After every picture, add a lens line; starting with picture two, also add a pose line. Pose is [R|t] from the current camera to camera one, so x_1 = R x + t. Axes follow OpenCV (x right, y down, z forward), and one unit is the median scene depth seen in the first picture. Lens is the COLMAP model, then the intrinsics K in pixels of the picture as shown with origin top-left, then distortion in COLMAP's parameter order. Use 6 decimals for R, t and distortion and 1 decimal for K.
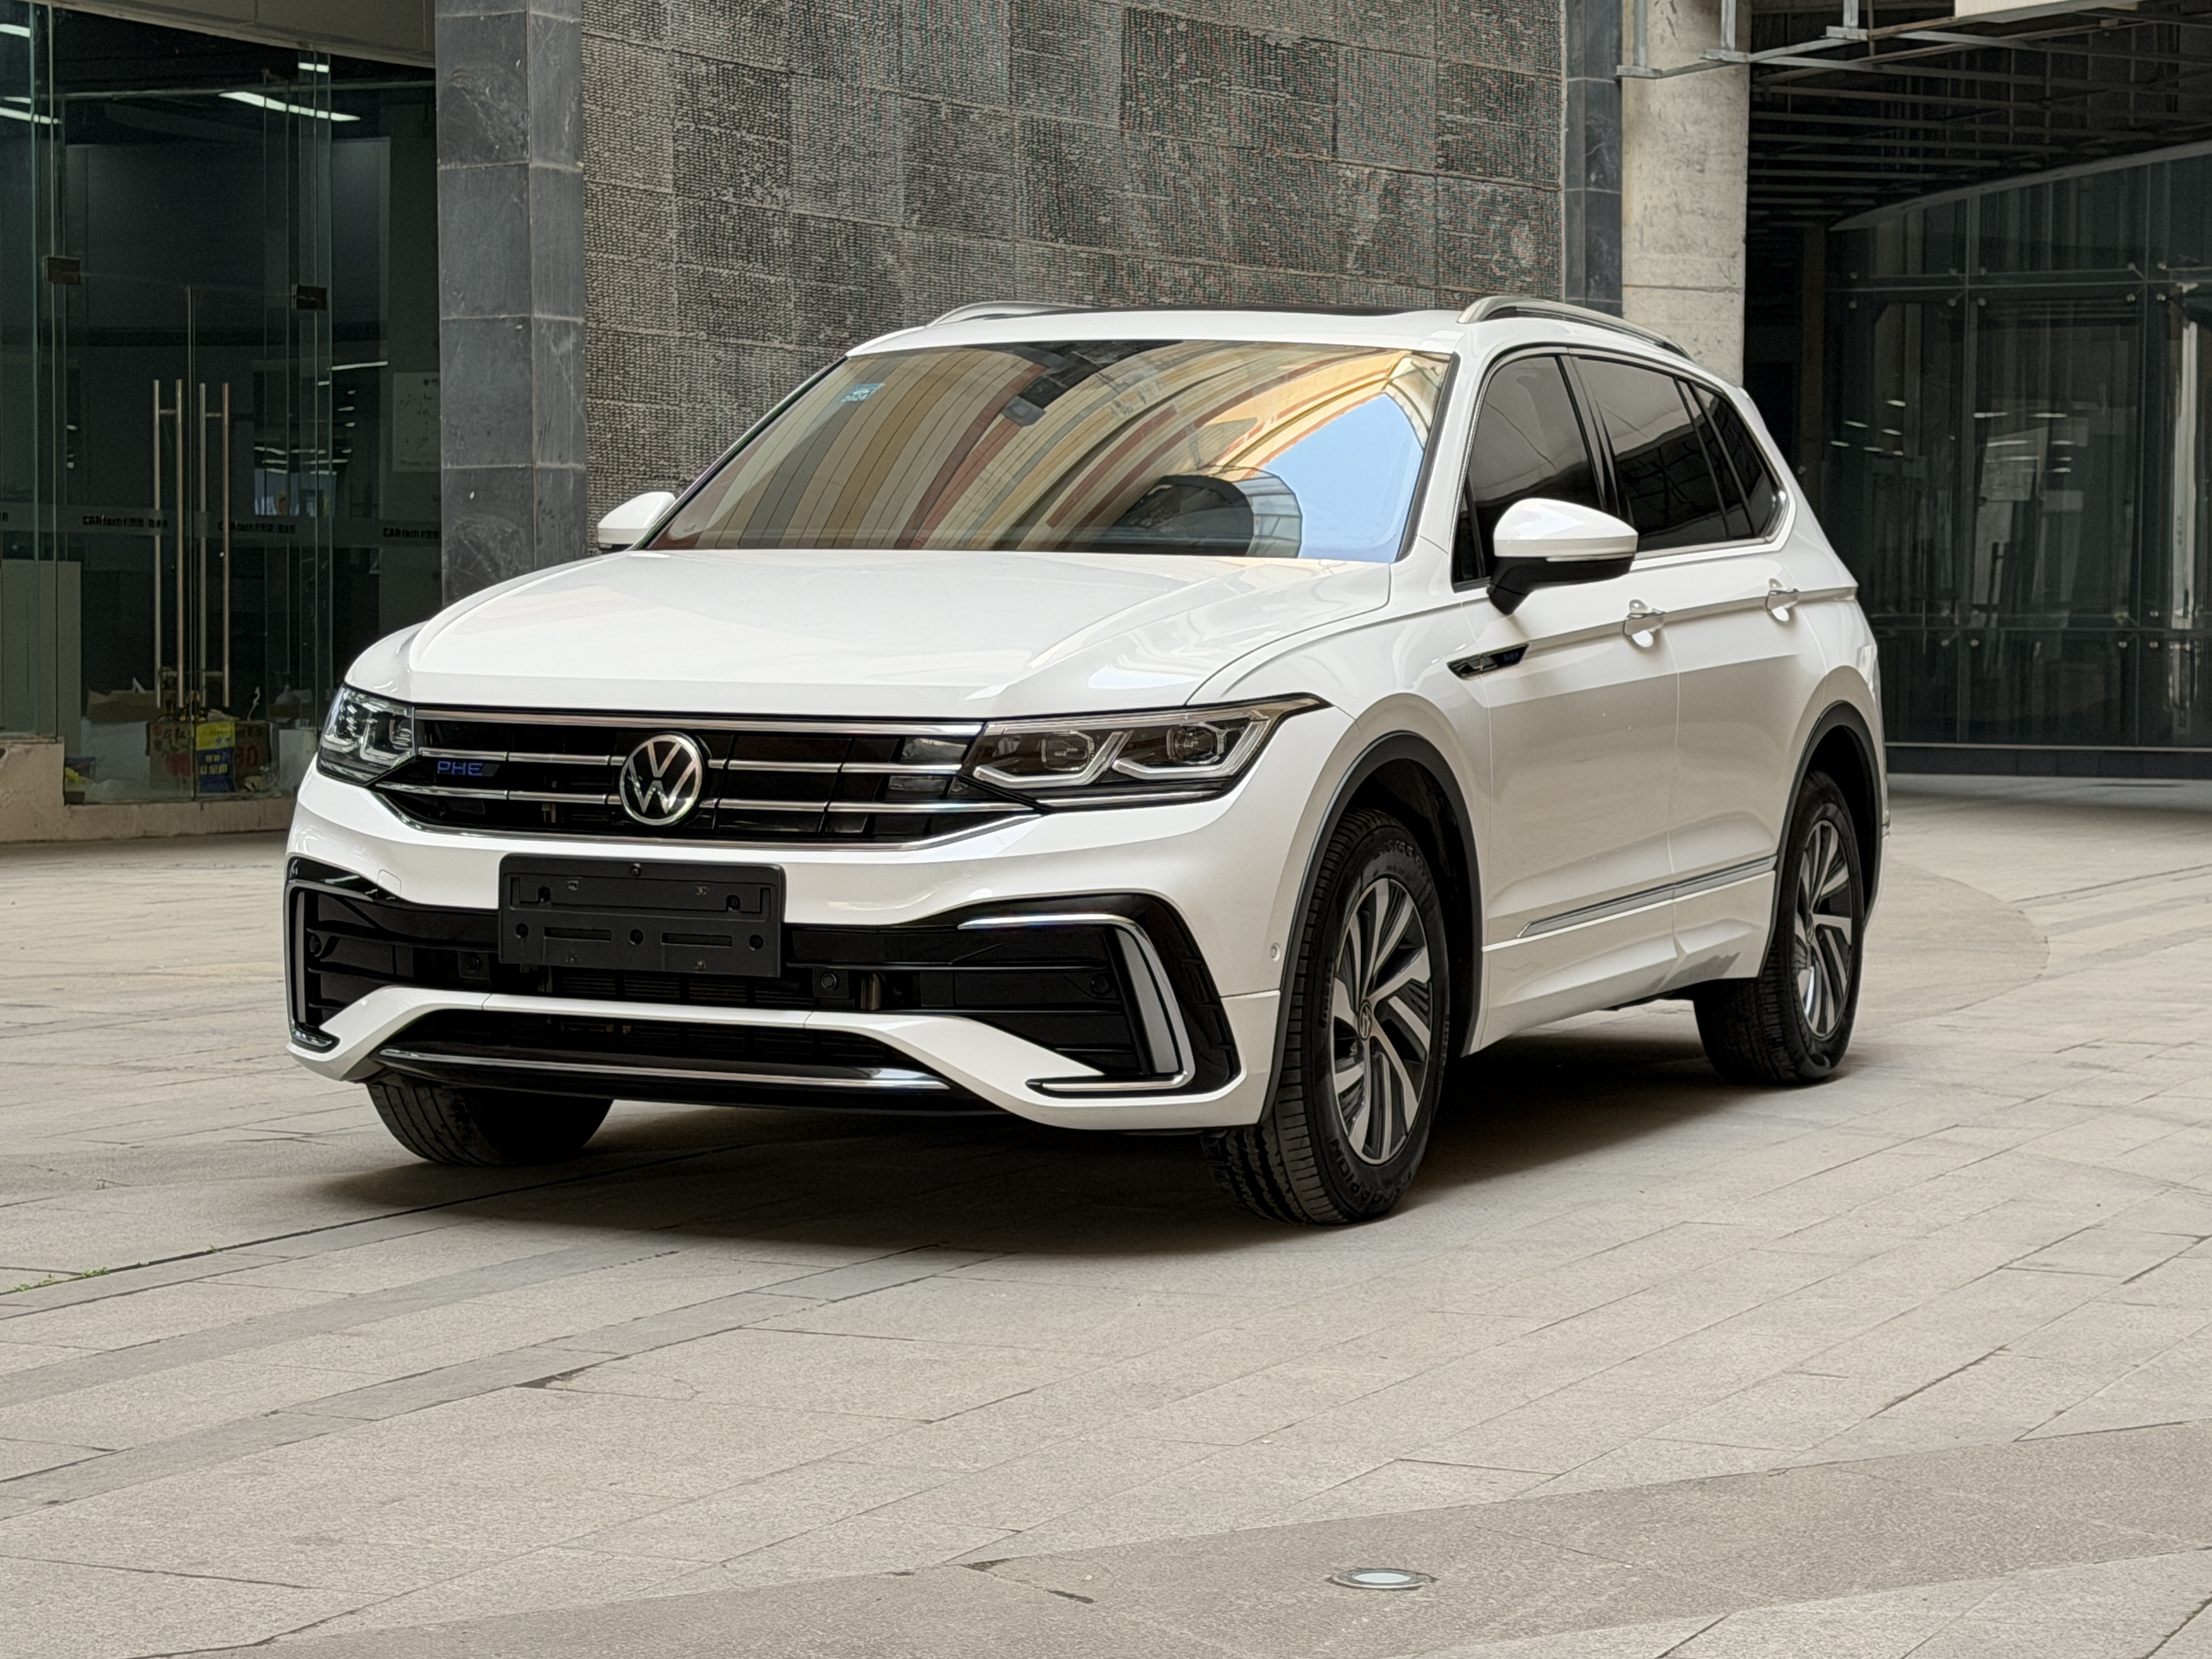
lens RADIAL K [[4617.6, 0, 1106.0], [0, 4617.6, 829.5], [0, 0, 1]] dist [0.111710, 0.219006]
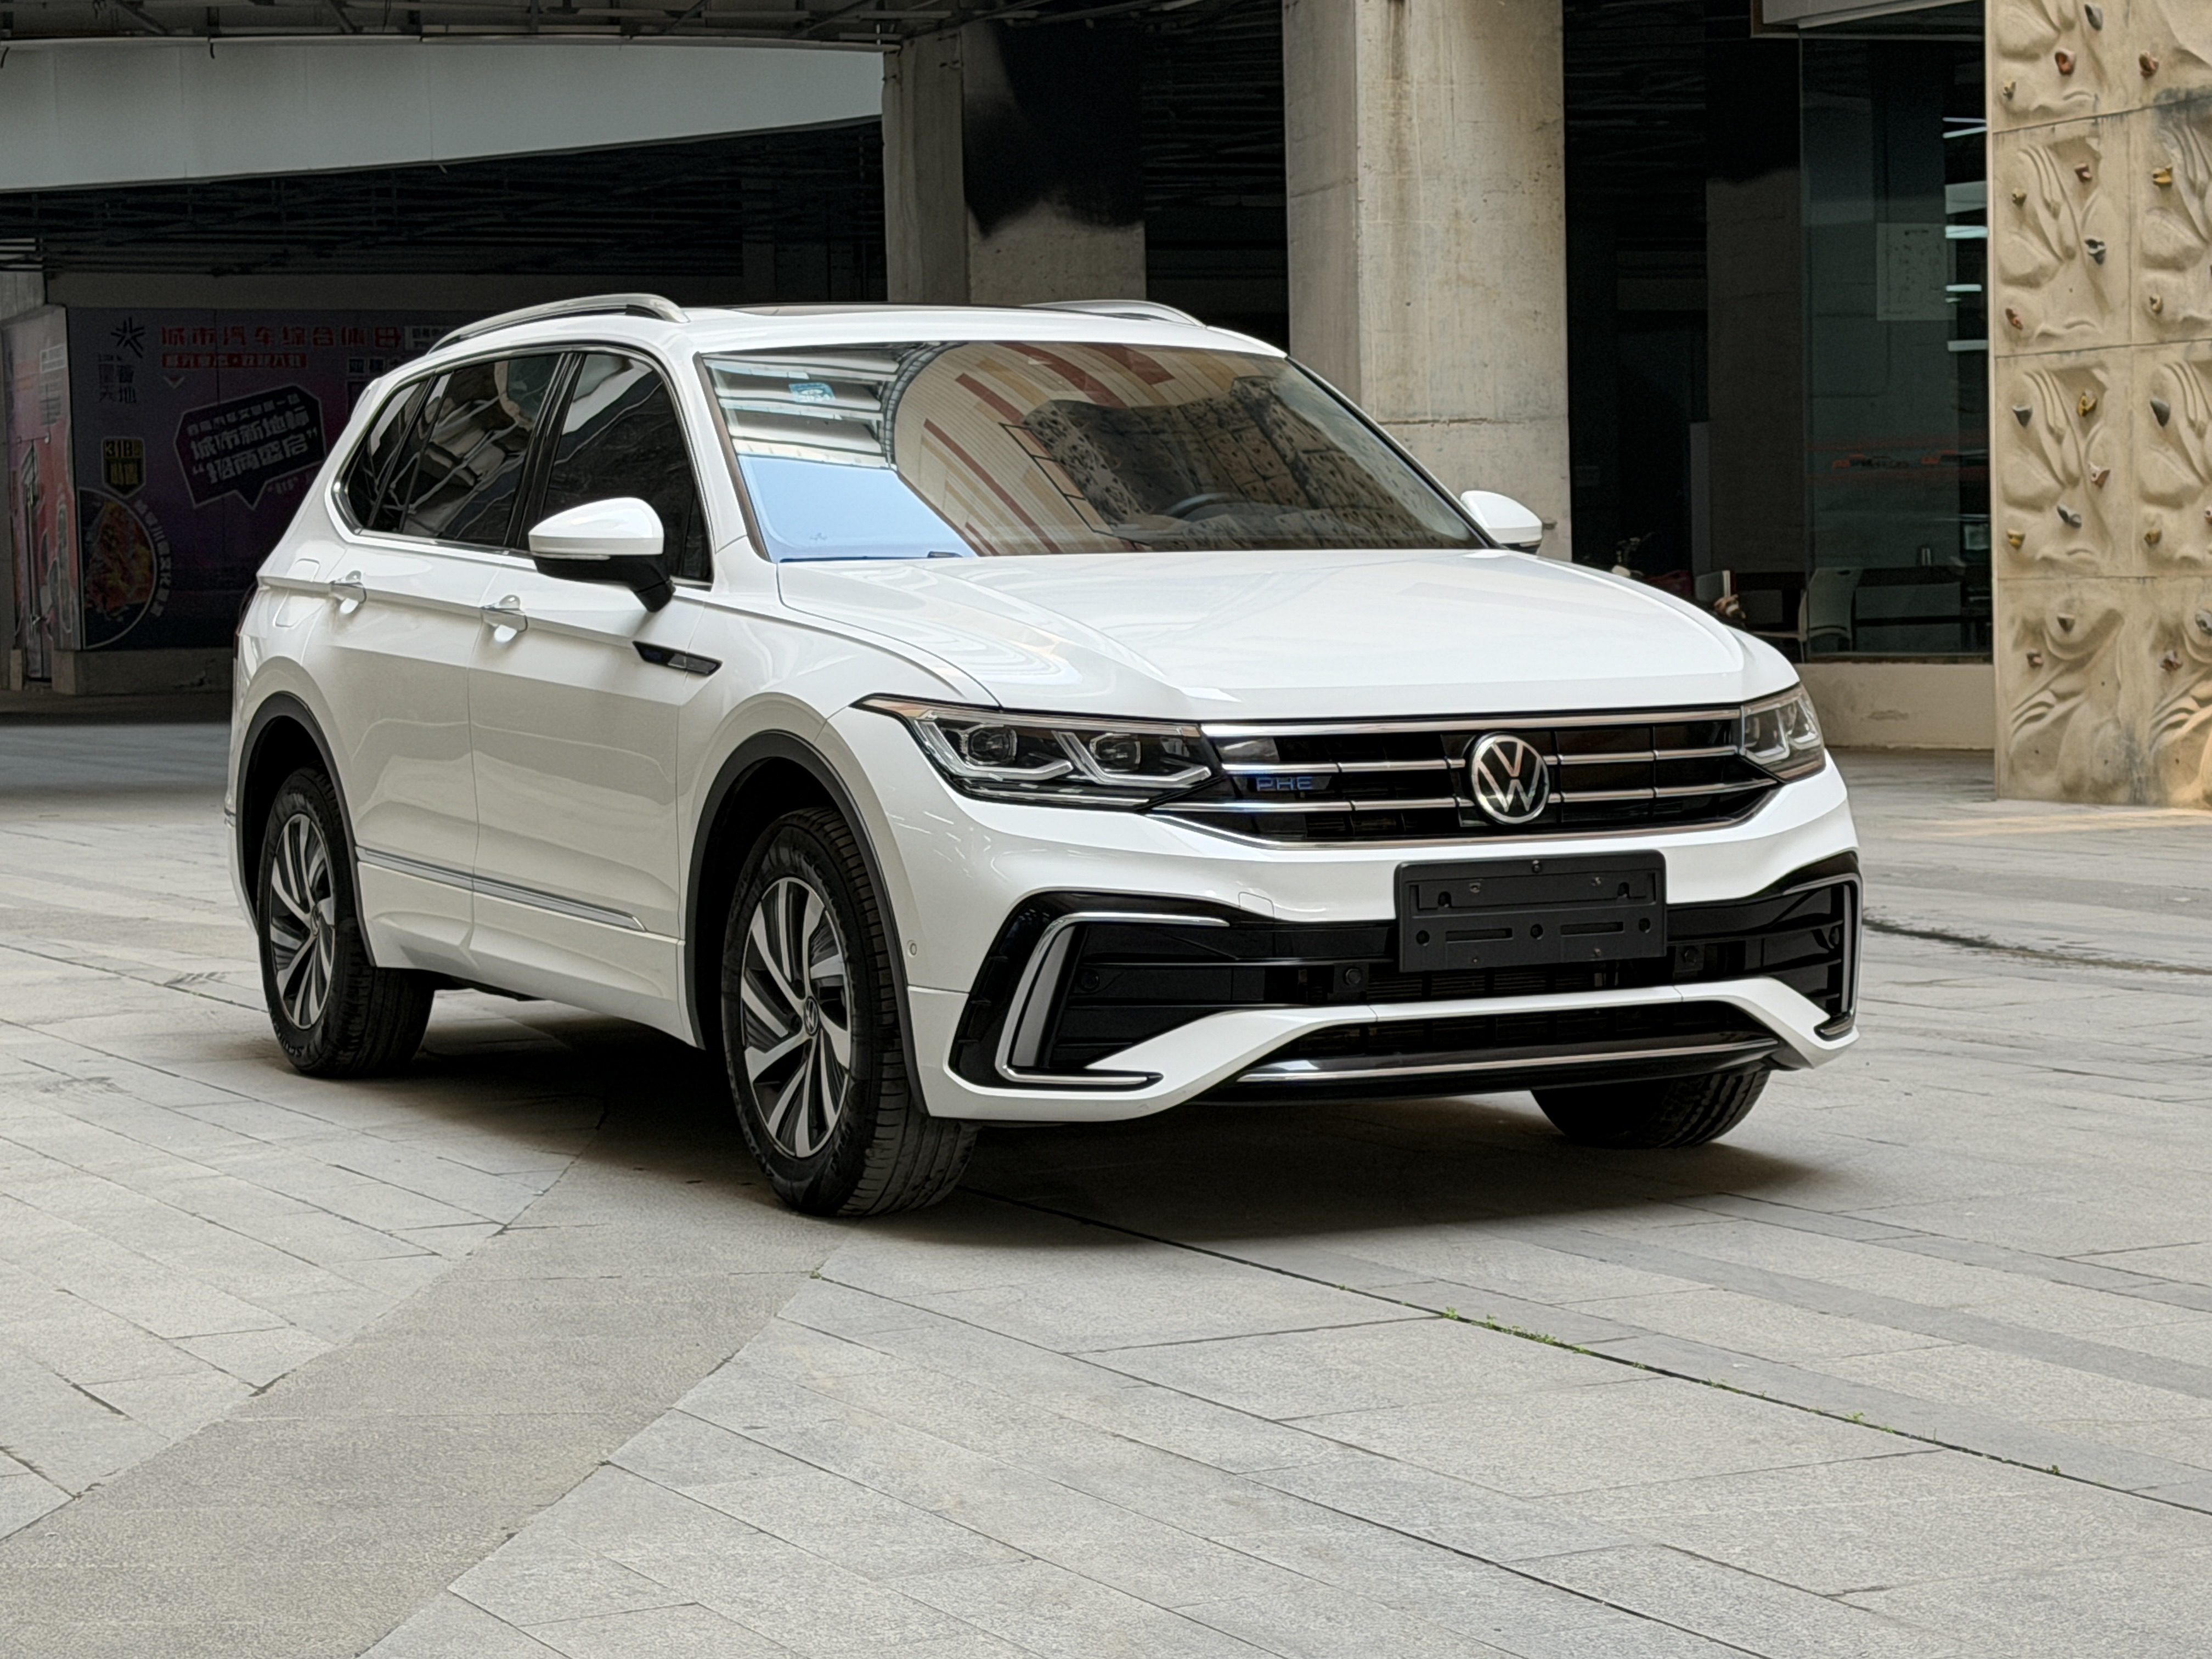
lens RADIAL K [[4617.6, 0, 1106.0], [0, 4617.6, 829.5], [0, 0, 1]] dist [0.111710, 0.219006]
pose [[0.640265, -0.069772, 0.764979, -0.248166], [0.063137, 0.997277, 0.038115, -0.011708], [-0.765555, 0.023895, 0.642927, 0.107724]]
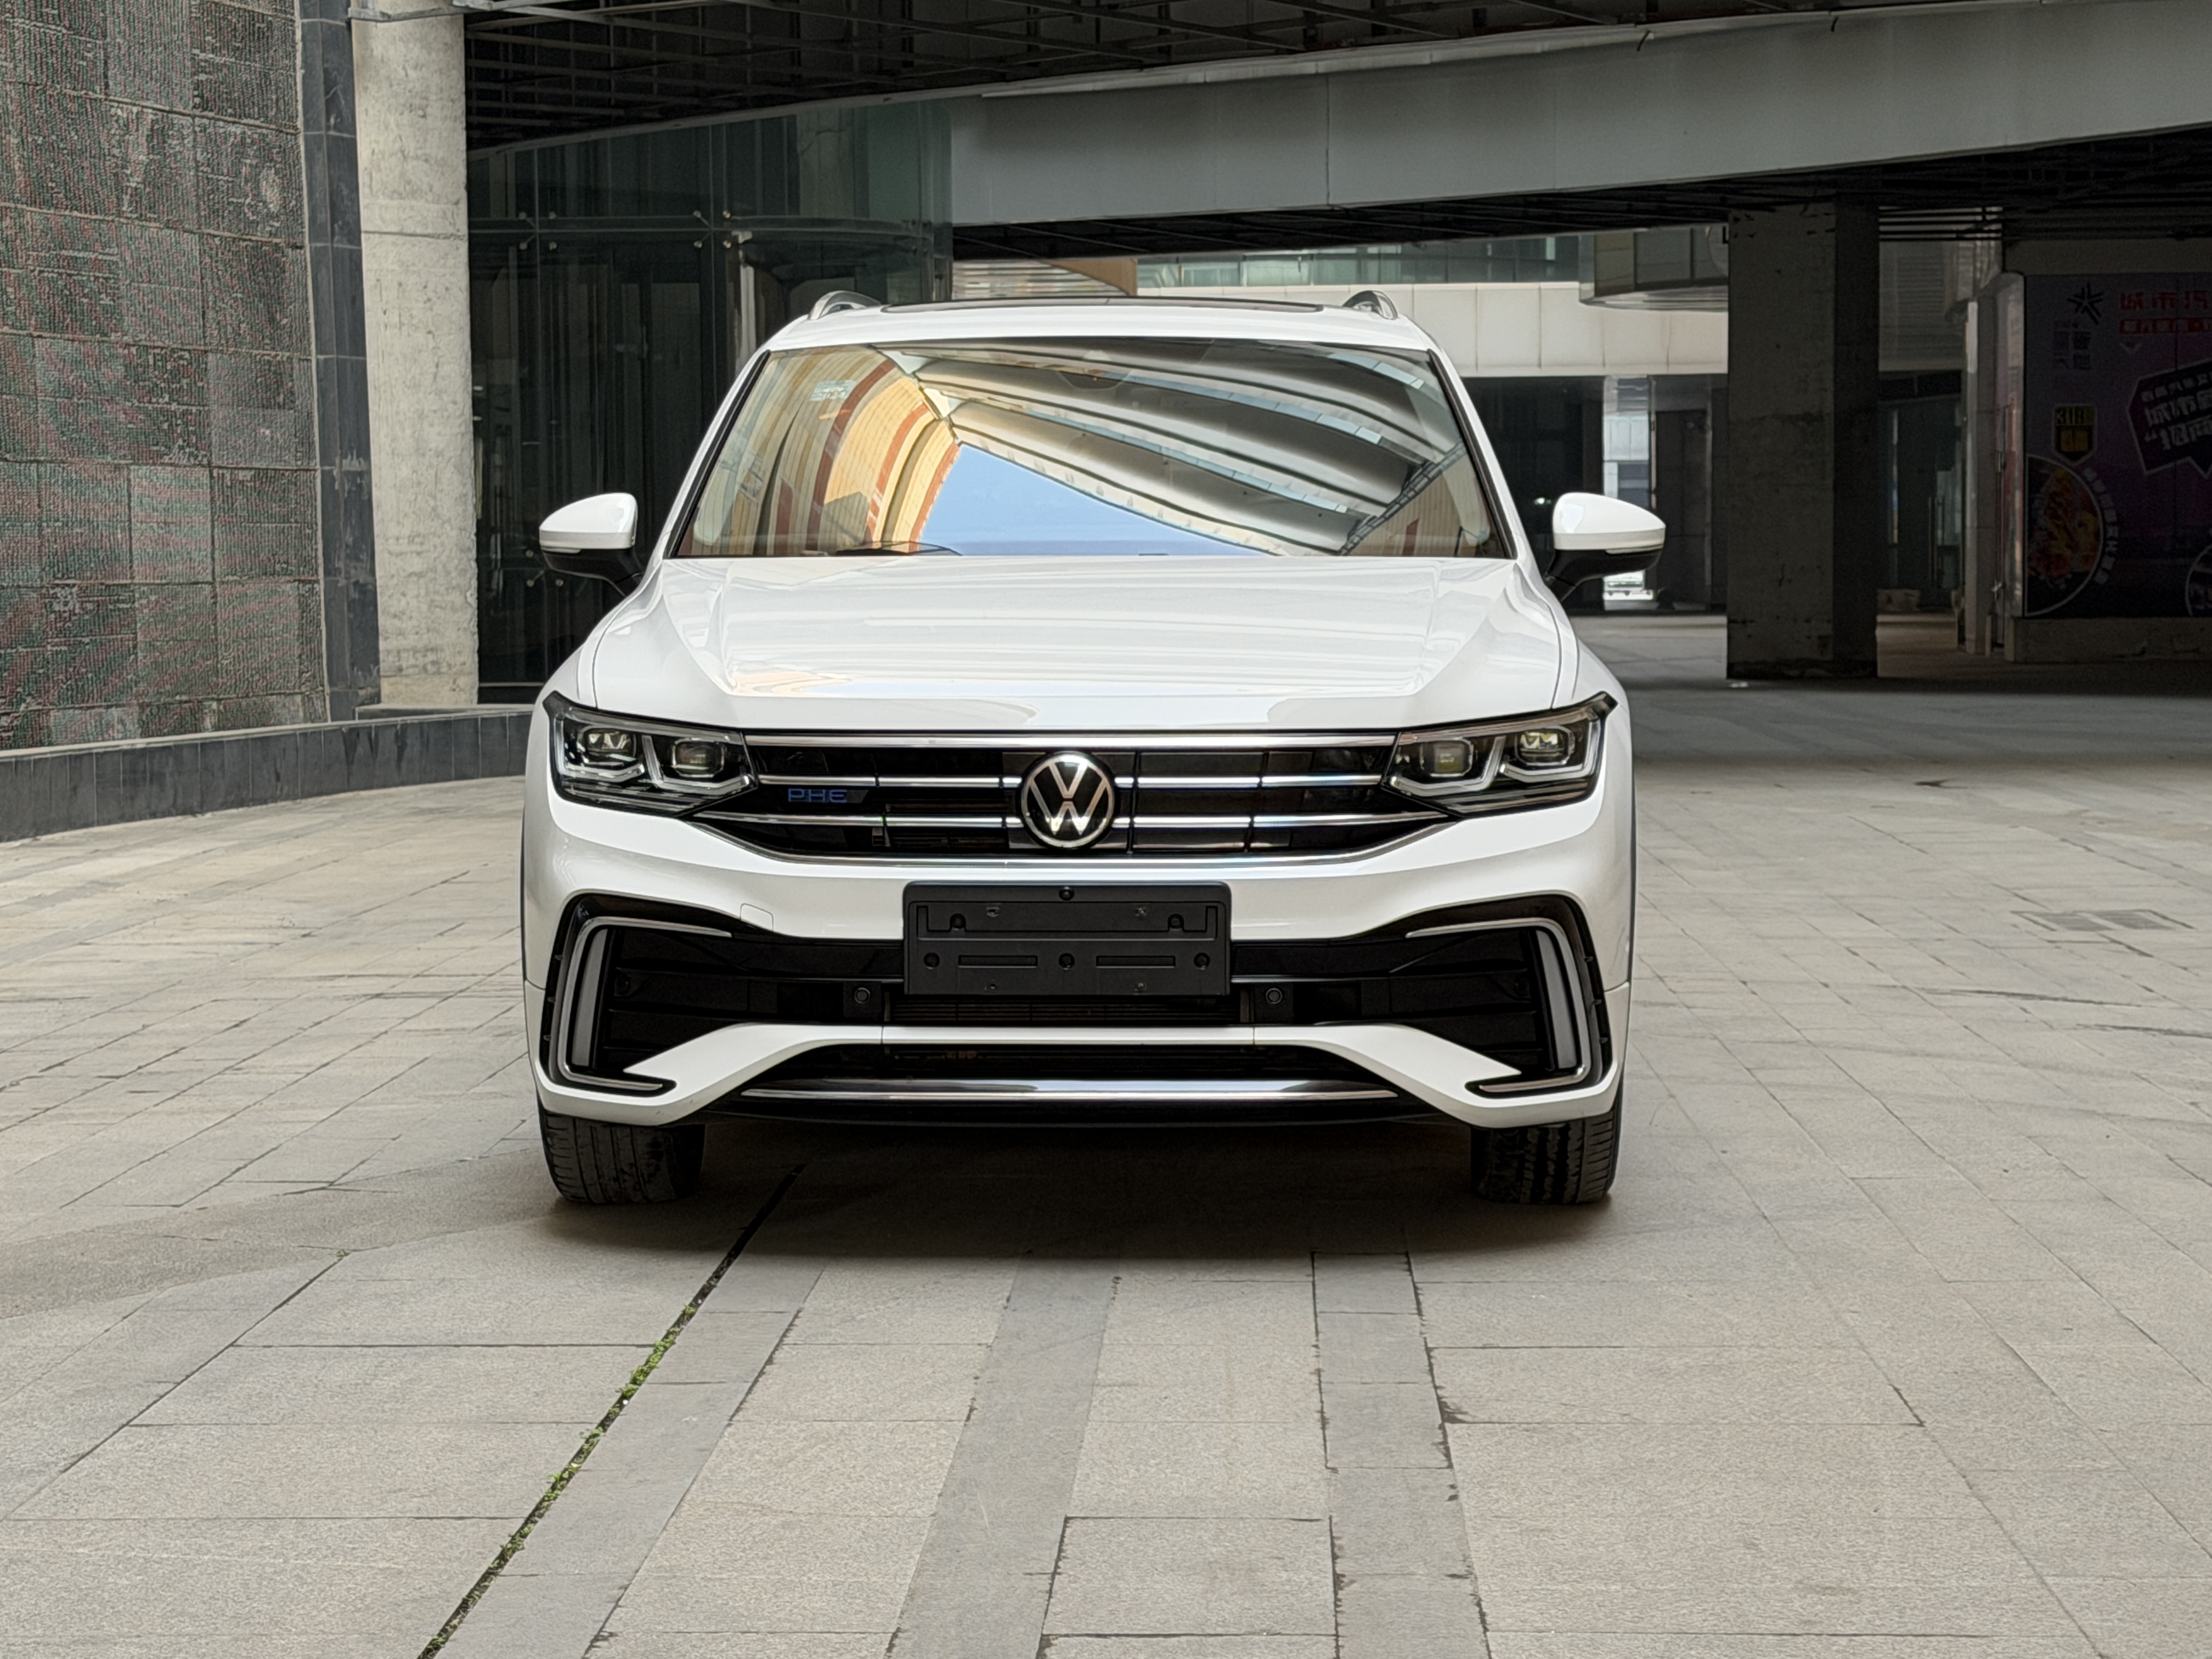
lens RADIAL K [[4617.6, 0, 1106.0], [0, 4617.6, 829.5], [0, 0, 1]] dist [0.111710, 0.219006]
pose [[0.929246, -0.039724, 0.367319, -0.118859], [0.034030, 0.999179, 0.021968, -0.006835], [-0.367890, -0.007914, 0.929836, 0.021525]]
